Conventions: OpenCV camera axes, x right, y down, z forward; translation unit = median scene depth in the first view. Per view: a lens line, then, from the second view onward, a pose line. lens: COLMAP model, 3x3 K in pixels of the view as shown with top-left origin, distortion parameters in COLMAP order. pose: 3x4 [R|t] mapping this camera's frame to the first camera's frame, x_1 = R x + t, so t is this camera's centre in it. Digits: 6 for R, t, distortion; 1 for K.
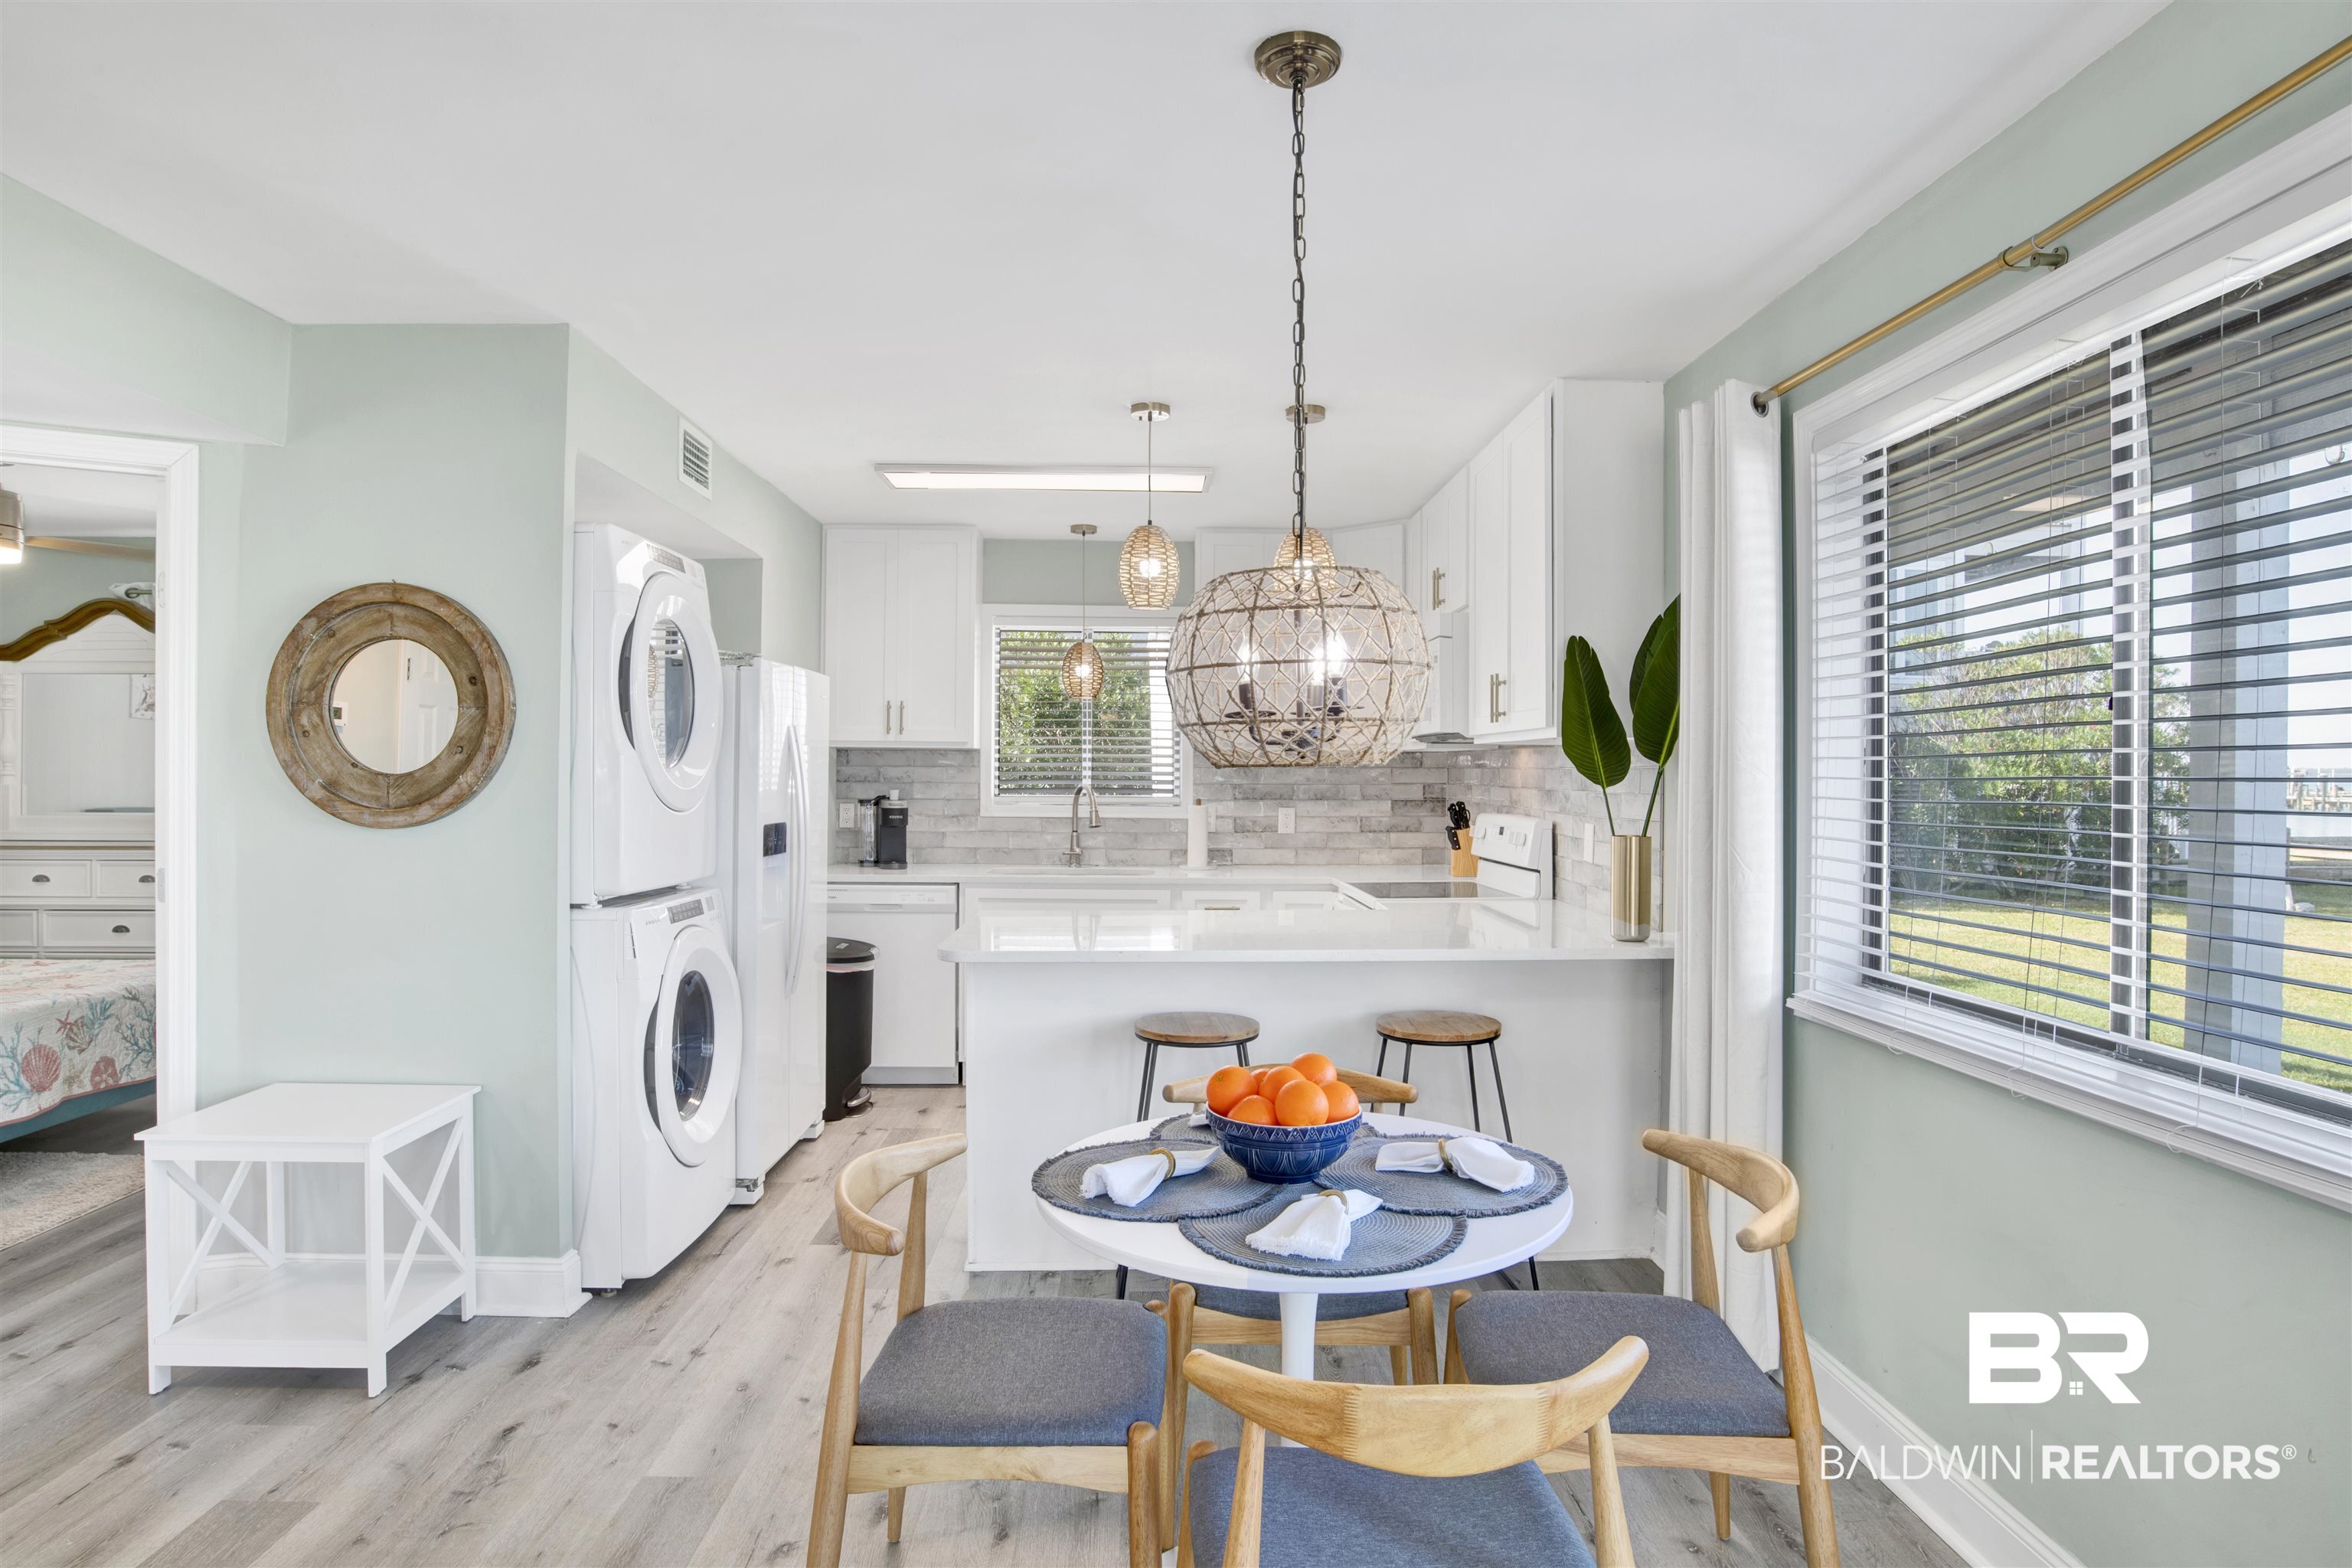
lens RADIAL K [[1285.0, 0, 1163.2], [0, 1285.0, 782.2], [0, 0, 1]] dist [-0.036351, 0.000819]
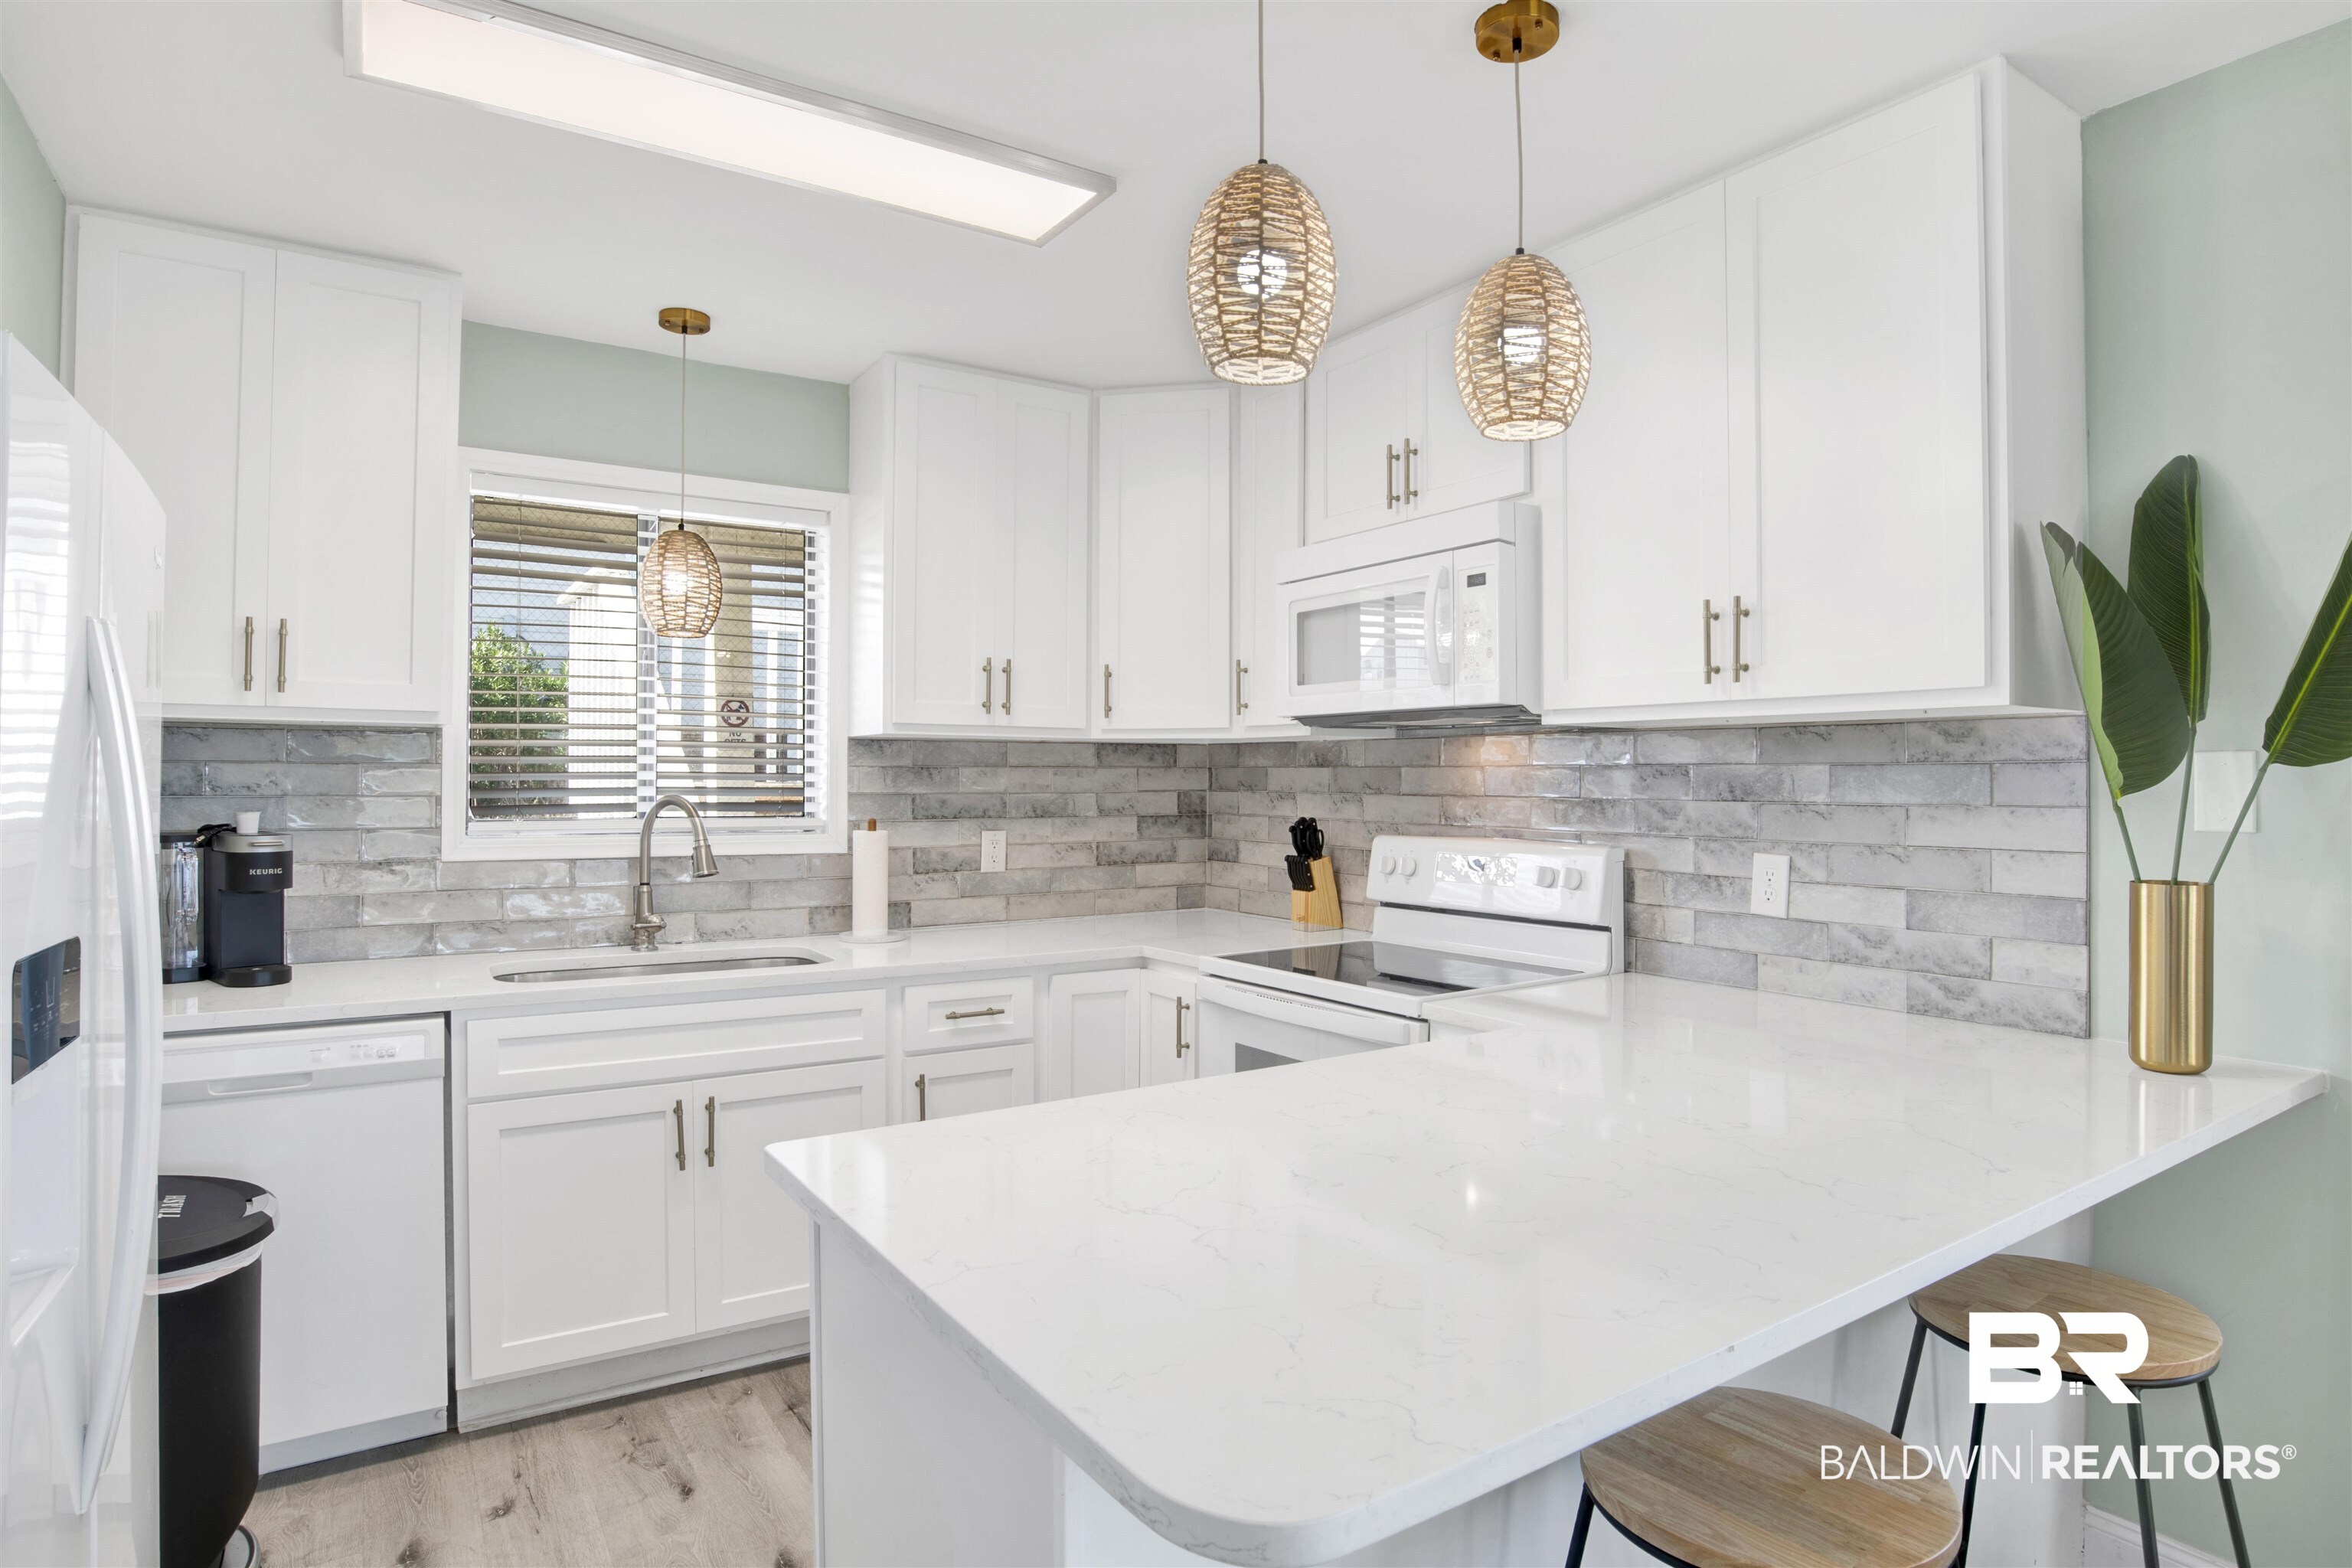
lens RADIAL K [[1285.0, 0, 1163.2], [0, 1285.0, 782.2], [0, 0, 1]] dist [-0.036351, 0.000819]
pose [[0.850049, -0.003664, 0.526691, -0.164791], [0.005752, 0.999981, -0.002326, -0.001918], [-0.526672, 0.005007, 0.850054, 0.426386]]
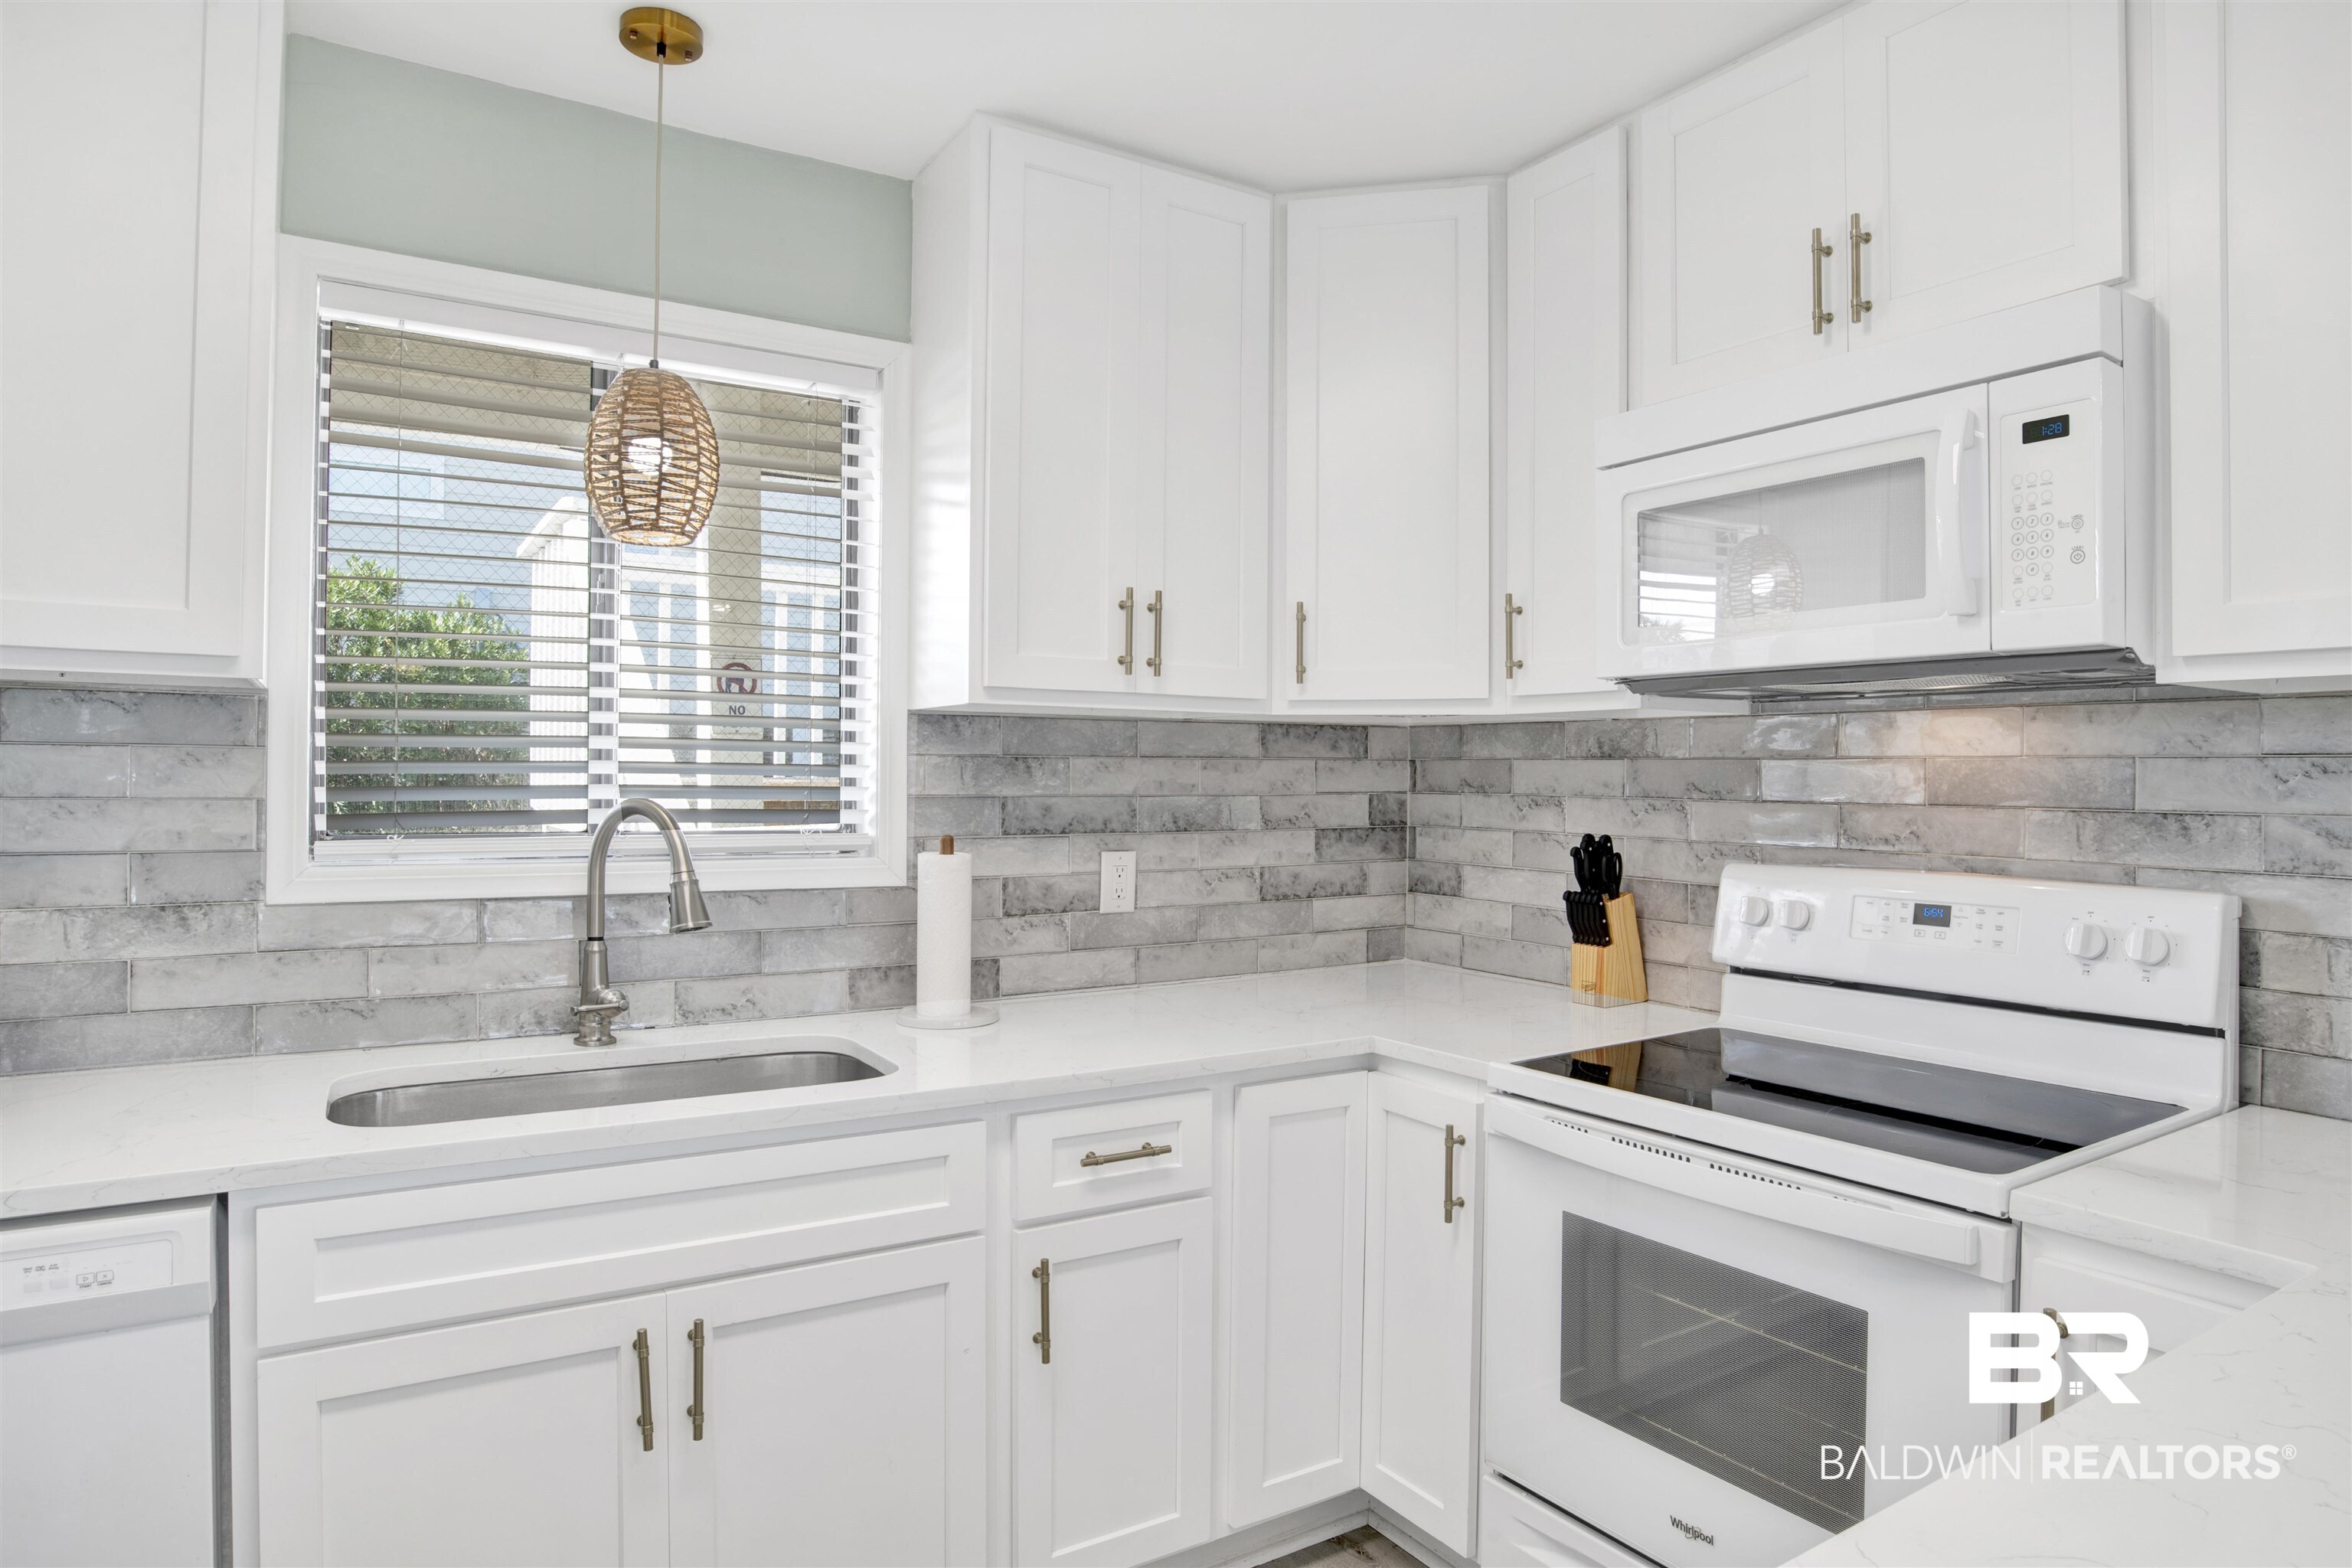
lens RADIAL K [[1370.6, 0, 1176.0], [0, 1370.6, 784.0], [0, 0, 1]] dist [-0.039386, 0.000802]
pose [[0.854991, -0.001834, 0.518640, -0.123387], [0.001569, 0.999998, 0.000951, -0.002800], [-0.518640, 0.000001, 0.854992, 0.606683]]
